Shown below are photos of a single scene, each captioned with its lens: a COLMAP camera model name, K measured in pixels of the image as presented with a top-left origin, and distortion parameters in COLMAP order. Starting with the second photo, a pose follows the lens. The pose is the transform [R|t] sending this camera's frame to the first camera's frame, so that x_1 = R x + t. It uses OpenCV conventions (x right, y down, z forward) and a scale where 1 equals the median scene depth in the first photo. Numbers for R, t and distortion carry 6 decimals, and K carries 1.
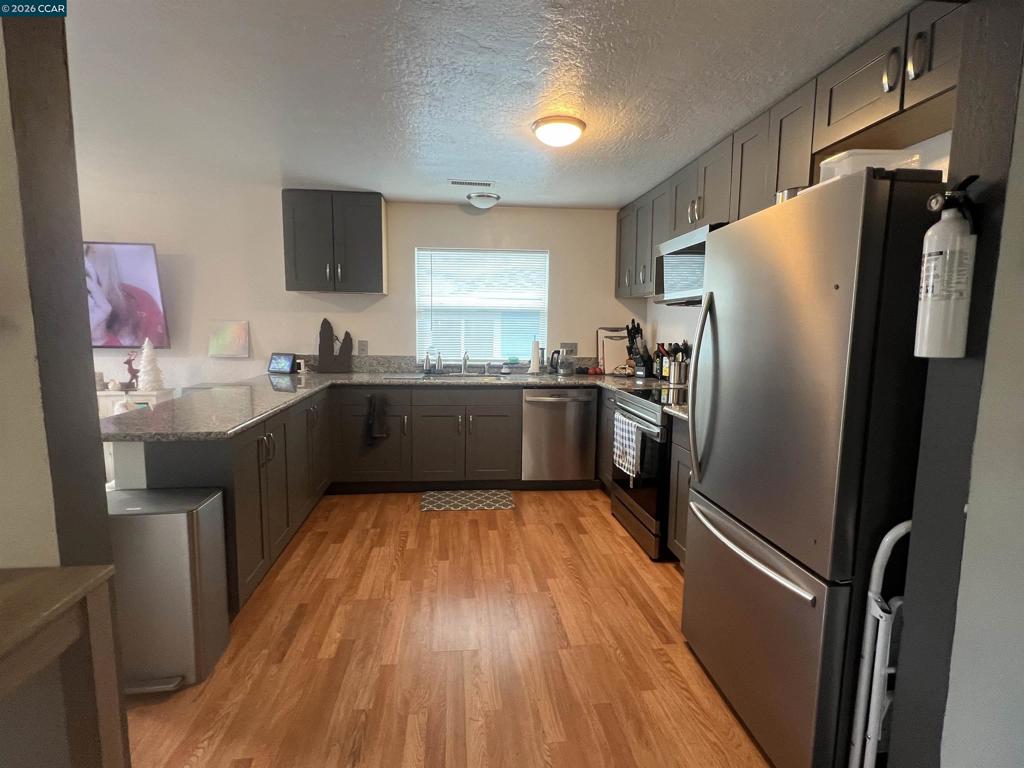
lens RADIAL K [[492.3, 0, 506.6], [0, 492.3, 384.3], [0, 0, 1]] dist [0.001027, -0.001343]
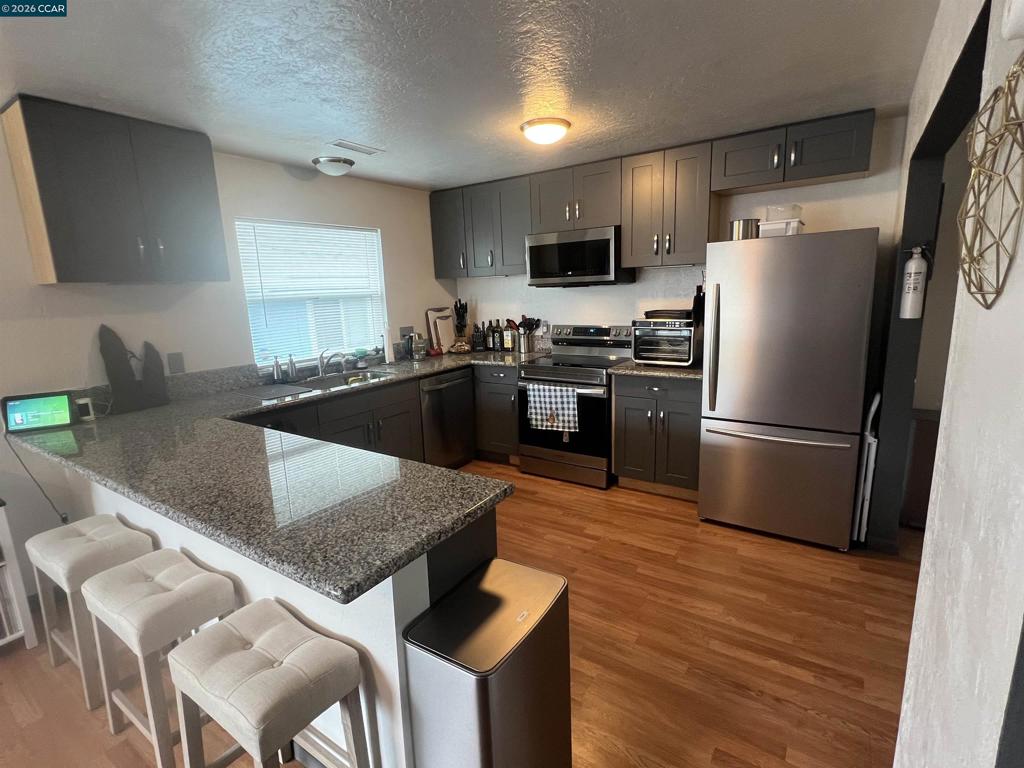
lens RADIAL K [[492.3, 0, 514.1], [0, 492.3, 386.2], [0, 0, 1]] dist [0.001027, -0.001343]
pose [[0.642799, -0.183801, 0.743657, -0.566605], [0.132643, 0.982830, 0.128261, -0.077329], [-0.754463, 0.016195, 0.656143, 0.245782]]
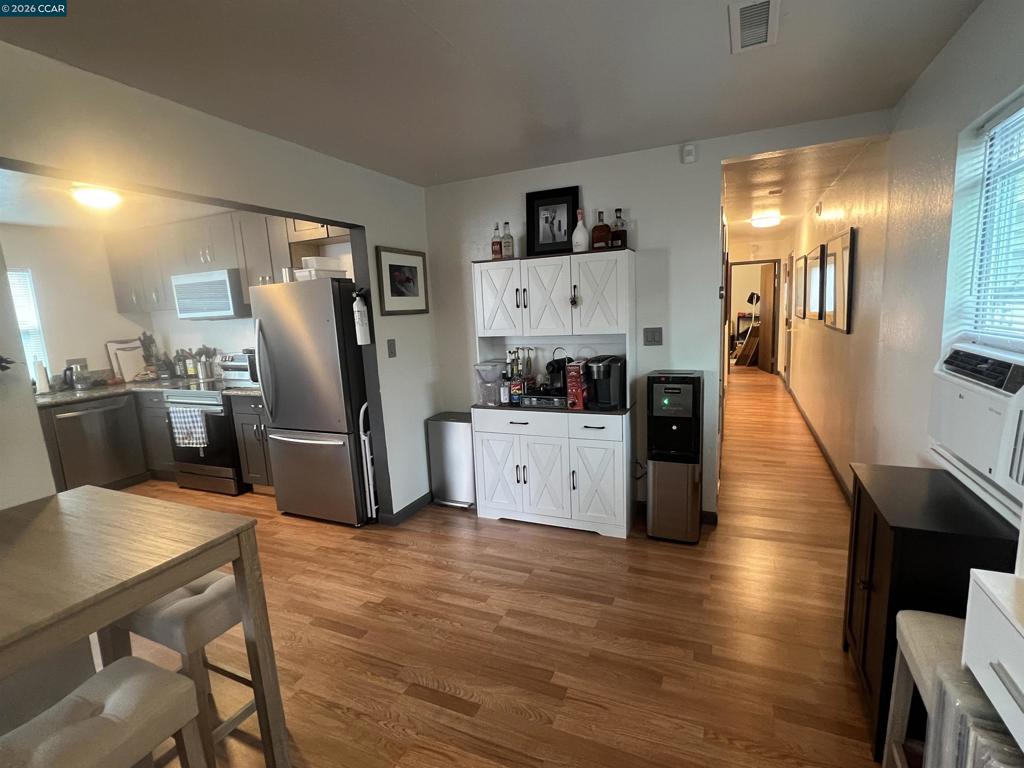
lens RADIAL K [[492.3, 0, 517.0], [0, 492.3, 384.0], [0, 0, 1]] dist [0.001027, -0.001343]
pose [[0.496128, -0.172088, 0.851025, -0.358097], [0.156113, 0.981868, 0.107535, 0.001589], [-0.854099, 0.079505, 0.513997, -0.376519]]
